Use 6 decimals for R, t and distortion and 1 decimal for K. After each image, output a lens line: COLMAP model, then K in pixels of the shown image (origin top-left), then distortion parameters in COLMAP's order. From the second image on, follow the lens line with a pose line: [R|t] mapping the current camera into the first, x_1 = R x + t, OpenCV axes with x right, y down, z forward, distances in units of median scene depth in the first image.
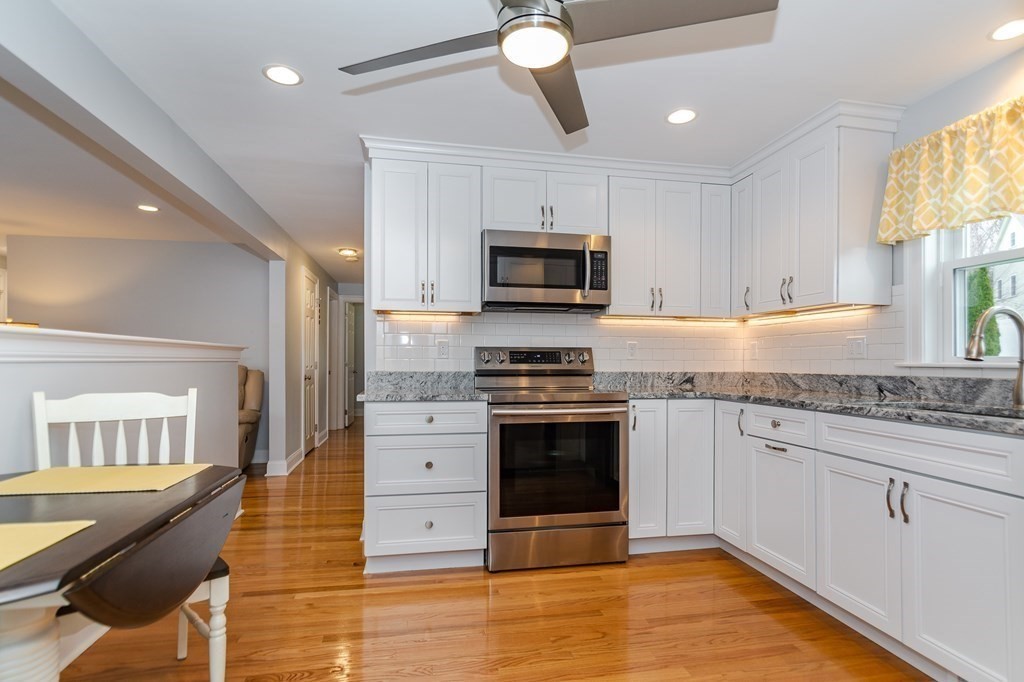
lens RADIAL K [[497.8, 0, 512.0], [0, 497.8, 341.0], [0, 0, 1]] dist [-0.013697, 0.018823]
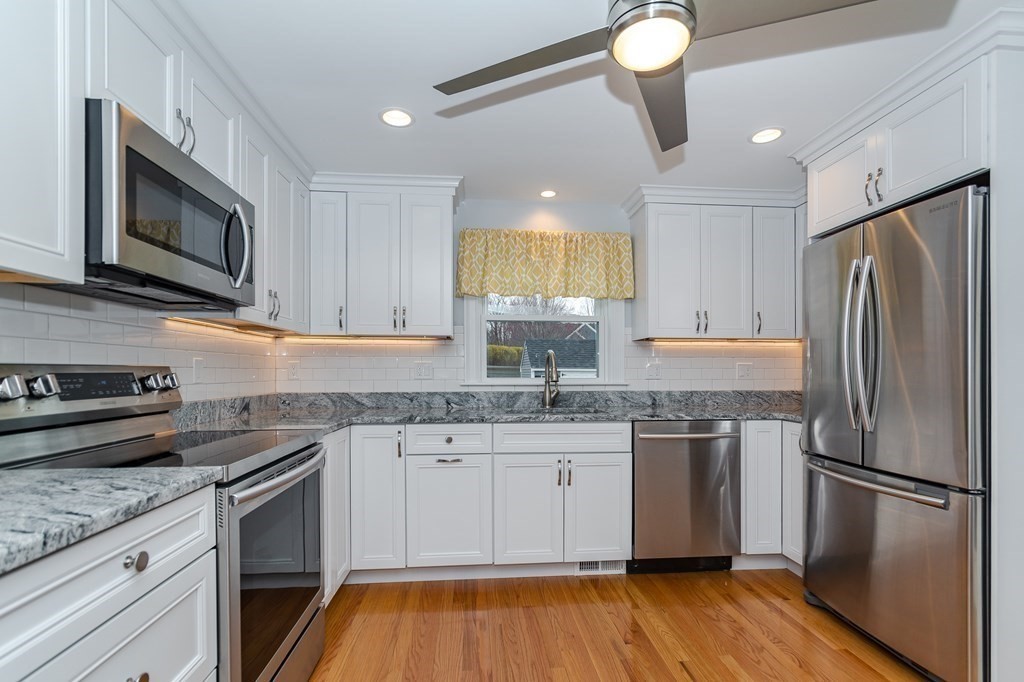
lens RADIAL K [[470.1, 0, 516.4], [0, 470.1, 361.4], [0, 0, 1]] dist [-0.018240, 0.000027]
pose [[0.103808, 0.019959, 0.994397, -0.513500], [-0.040526, 0.999053, -0.015821, 0.000398], [-0.993771, -0.038657, 0.104518, 0.735929]]
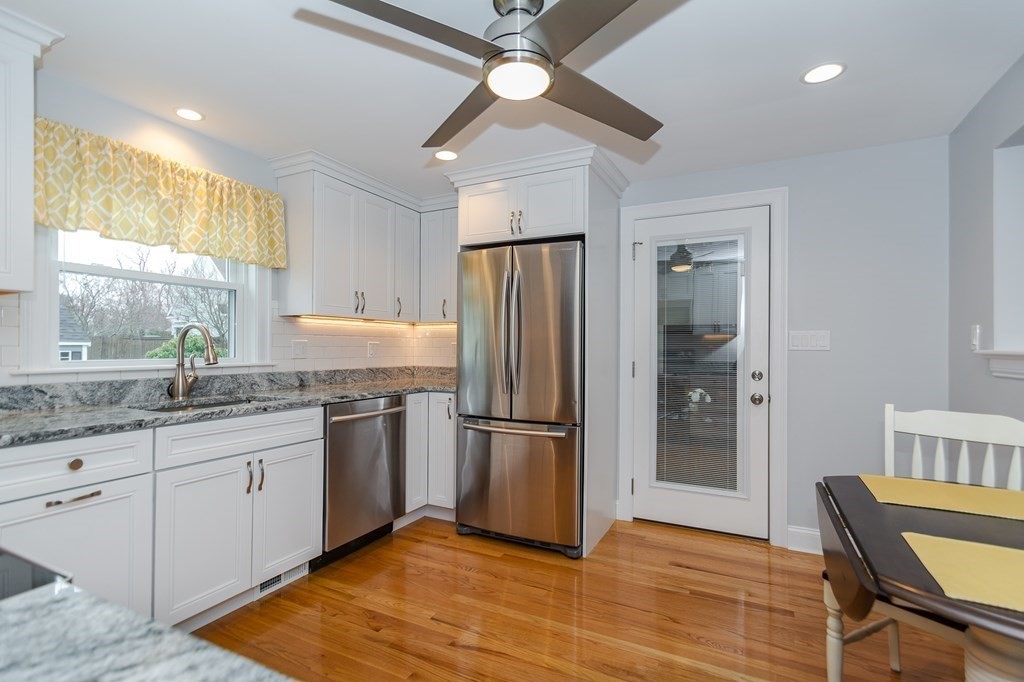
lens RADIAL K [[475.1, 0, 512.0], [0, 475.1, 341.0], [0, 0, 1]] dist [0.004521, 0.001123]
pose [[-0.789804, 0.000437, 0.613359, -0.359562], [-0.033111, 0.998511, -0.043348, 0.003737], [-0.612465, -0.054545, -0.788613, 1.150984]]
